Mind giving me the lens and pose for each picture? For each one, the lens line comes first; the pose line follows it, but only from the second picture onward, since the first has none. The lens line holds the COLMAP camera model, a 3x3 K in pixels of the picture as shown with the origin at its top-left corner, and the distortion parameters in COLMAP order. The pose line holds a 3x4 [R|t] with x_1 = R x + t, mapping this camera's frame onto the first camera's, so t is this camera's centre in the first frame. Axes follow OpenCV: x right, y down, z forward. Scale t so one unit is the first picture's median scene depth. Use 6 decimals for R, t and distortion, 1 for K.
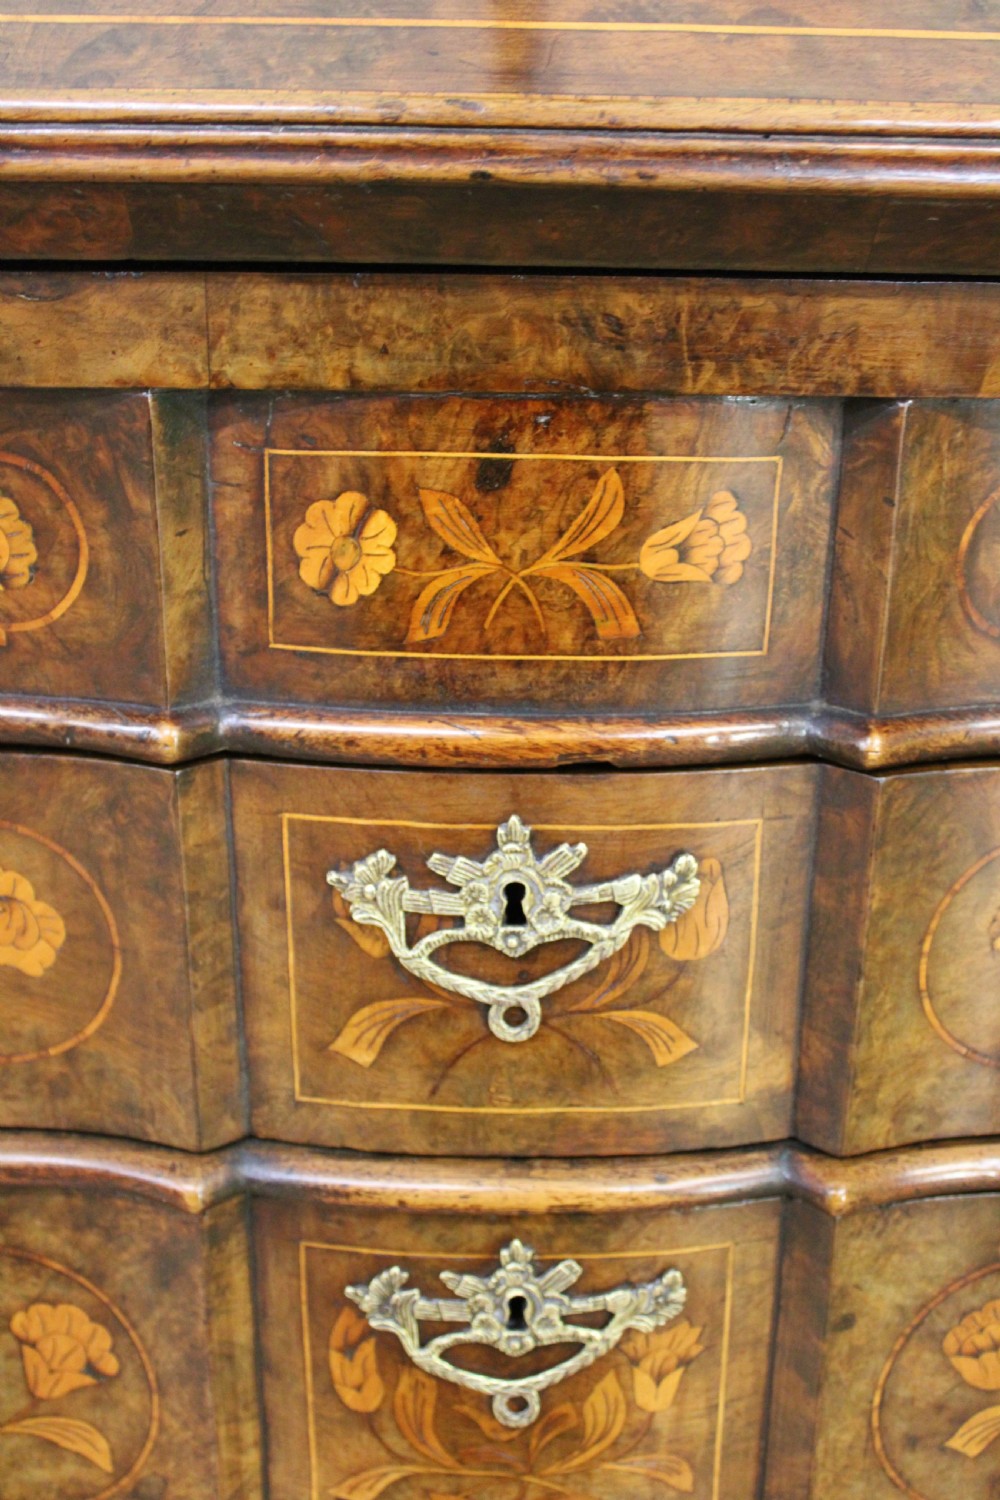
lens RADIAL K [[1691.3, 0, 509.3], [0, 1691.3, 700.1], [0, 0, 1]] dist [-0.125280, 0.266687]
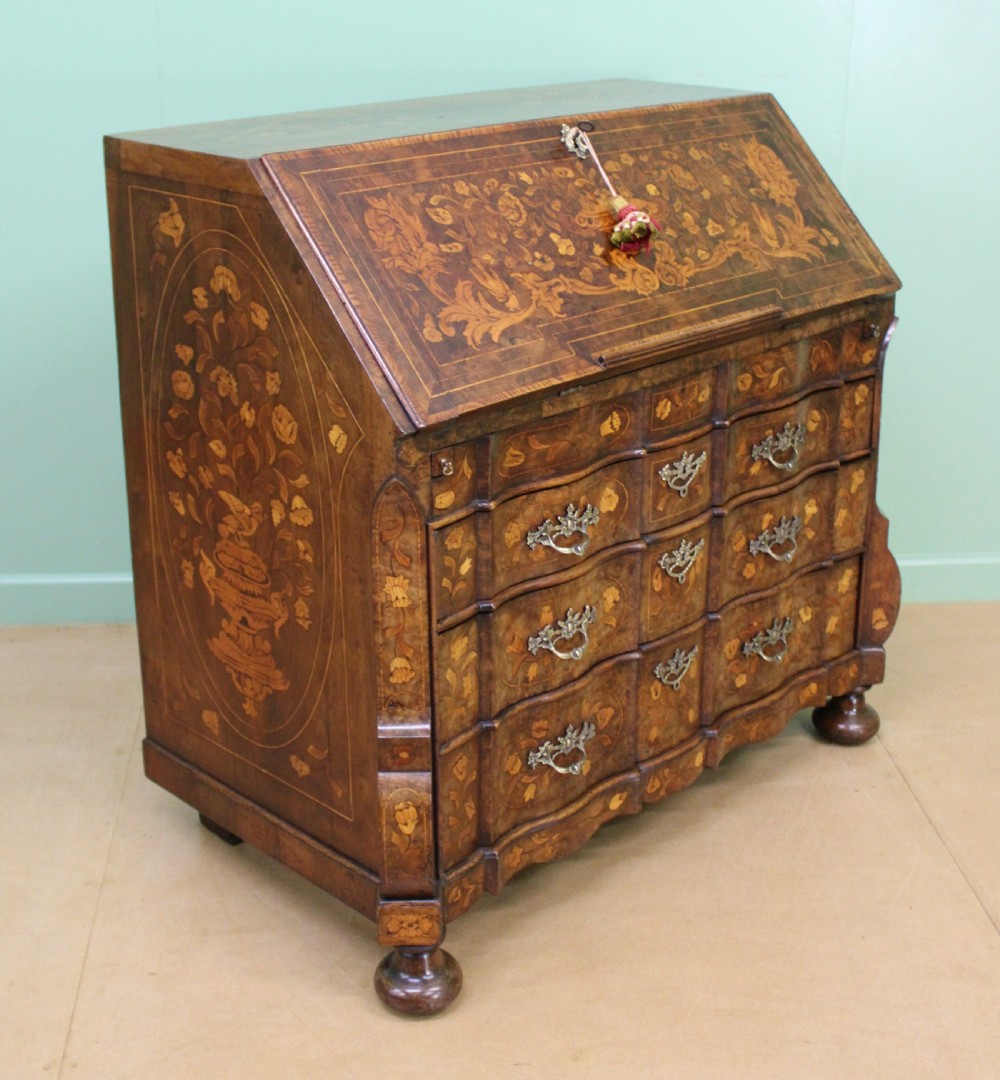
lens RADIAL K [[1607.1, 0, 498.8], [0, 1607.1, 436.5], [0, 0, 1]] dist [-0.125483, 0.086398]
pose [[0.718087, -0.231410, 0.656354, -3.461495], [0.227976, 0.969280, 0.092320, -0.537151], [-0.657554, 0.083339, 0.748784, -2.228017]]
